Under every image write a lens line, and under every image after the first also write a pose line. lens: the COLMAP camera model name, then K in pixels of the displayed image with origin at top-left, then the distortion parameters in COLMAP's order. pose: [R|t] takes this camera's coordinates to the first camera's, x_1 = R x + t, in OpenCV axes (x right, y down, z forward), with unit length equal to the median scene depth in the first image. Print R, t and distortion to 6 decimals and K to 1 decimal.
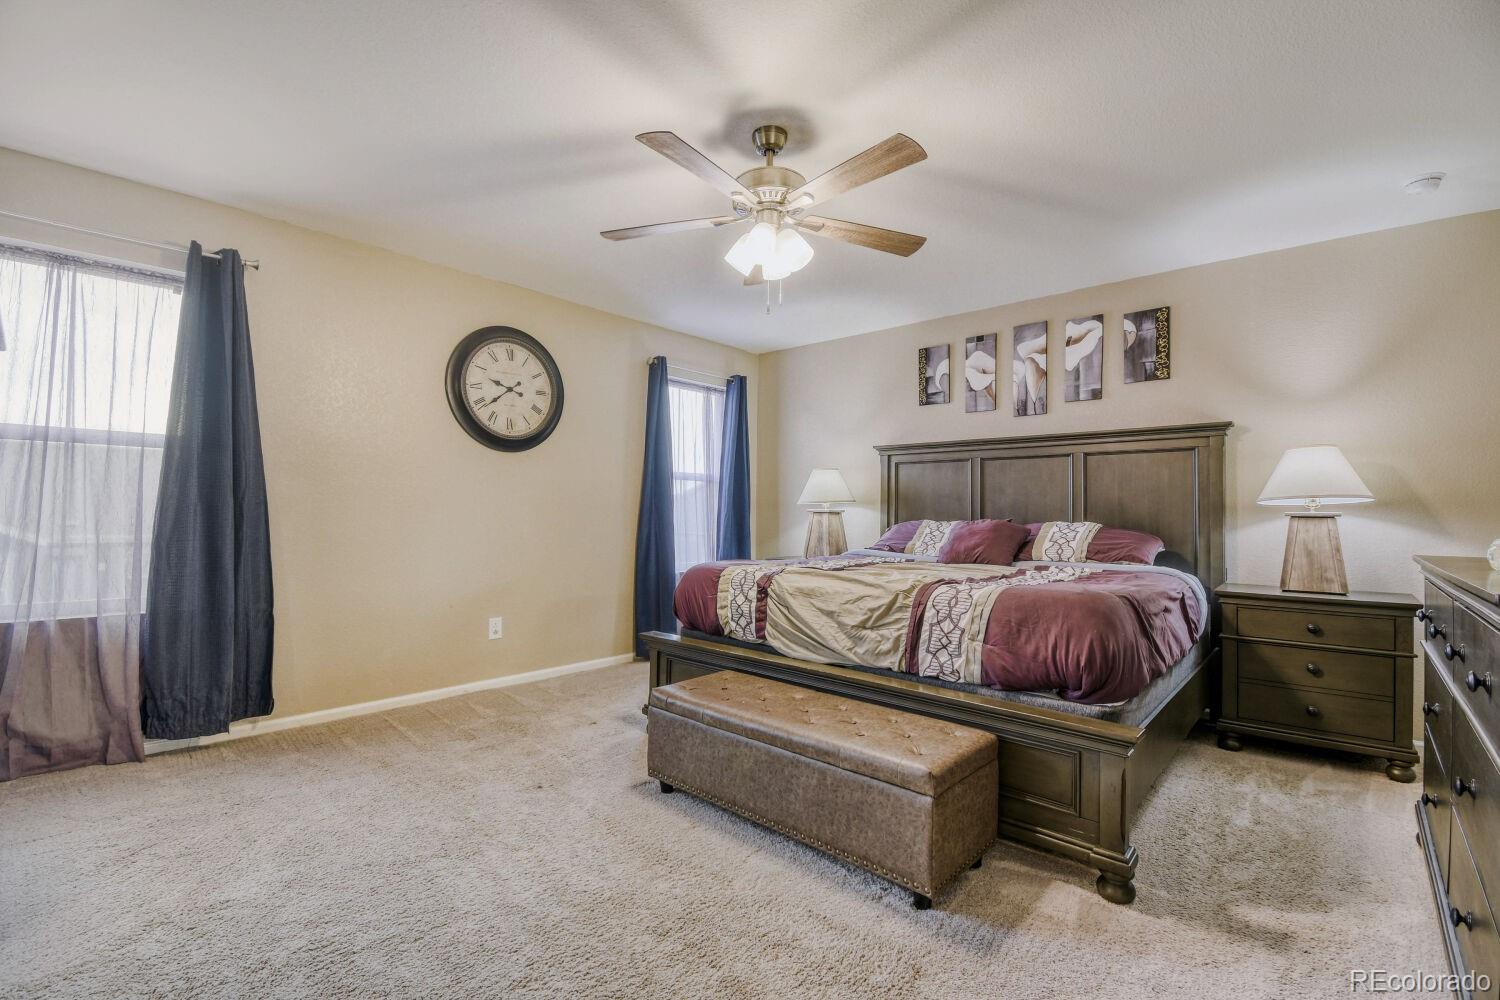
lens RADIAL K [[676.4, 0, 746.3], [0, 676.4, 499.3], [0, 0, 1]] dist [0.022731, -0.011520]
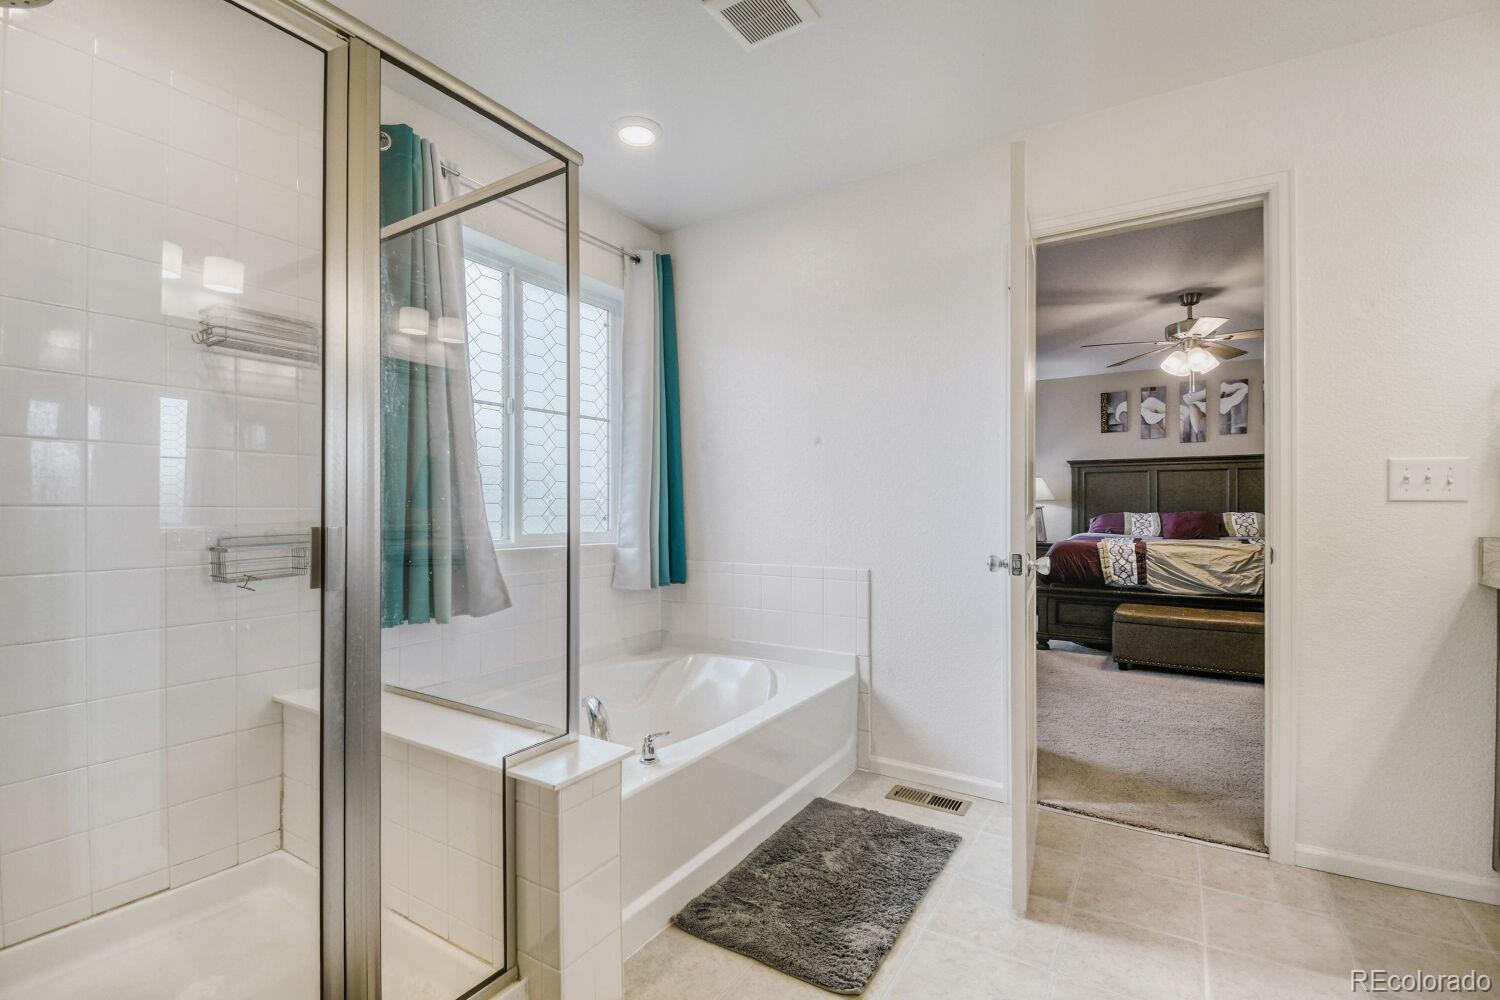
lens RADIAL K [[676.4, 0, 743.9], [0, 676.4, 506.7], [0, 0, 1]] dist [0.022731, -0.011520]
pose [[0.985261, -0.011606, 0.170661, -0.863441], [0.008575, 0.999792, 0.018489, -0.017694], [-0.170840, -0.016753, 0.985156, -0.340630]]
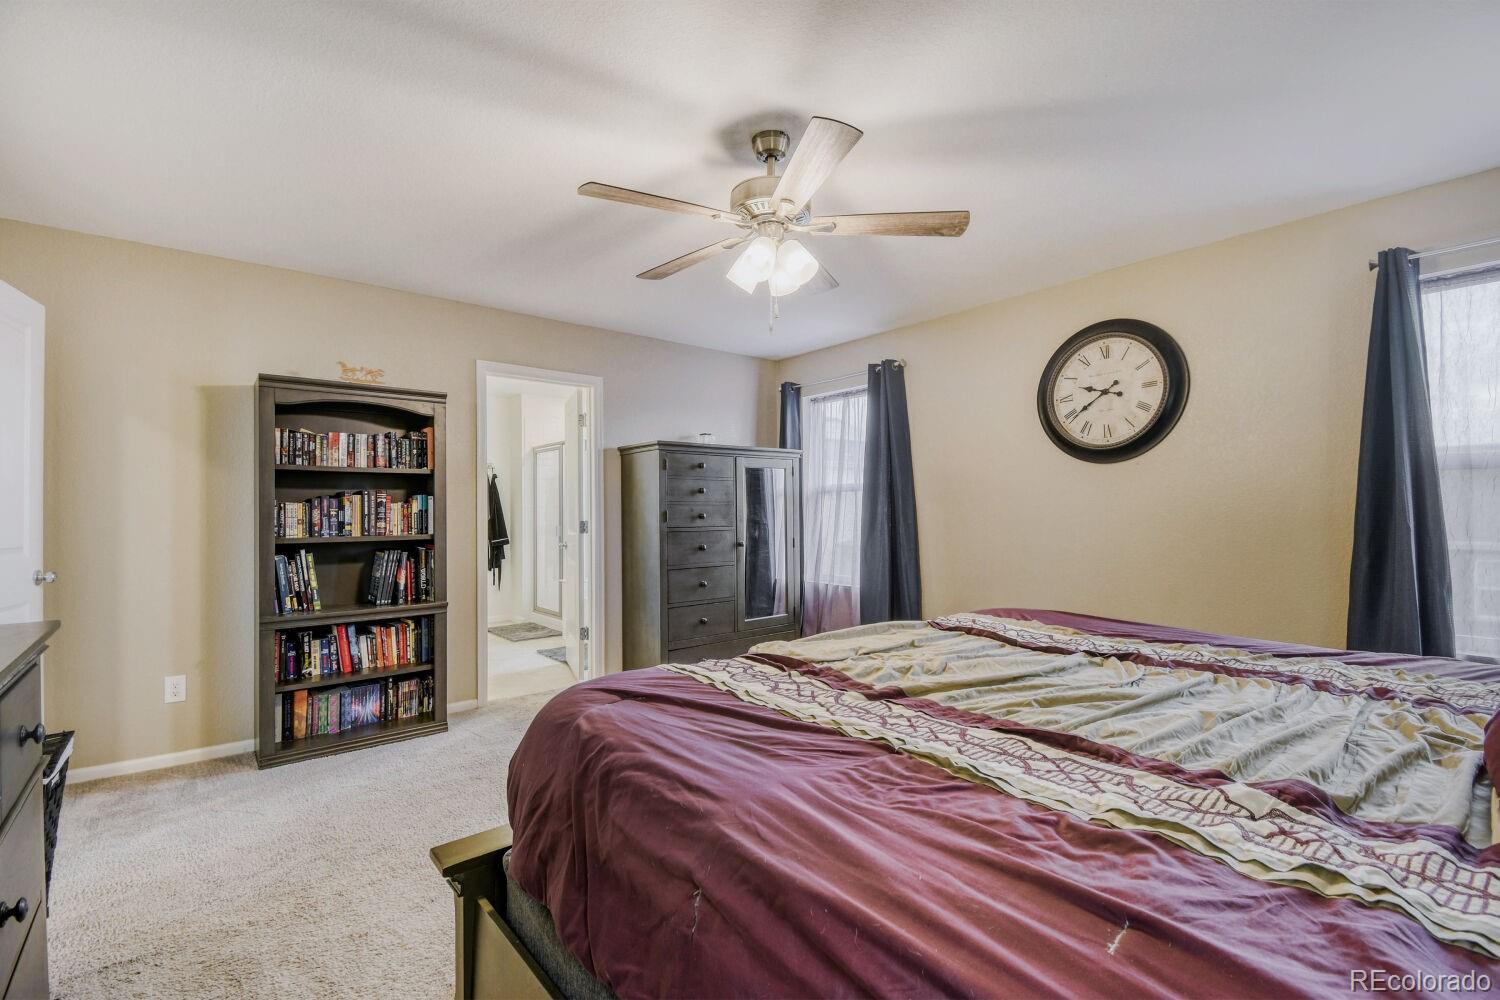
lens RADIAL K [[676.4, 0, 742.7], [0, 676.4, 504.9], [0, 0, 1]] dist [0.022731, -0.011520]
pose [[-0.161580, -0.020574, -0.986645, 0.583947], [0.023725, 0.999413, -0.024725, -0.005705], [0.986574, -0.027403, -0.160997, 0.671345]]
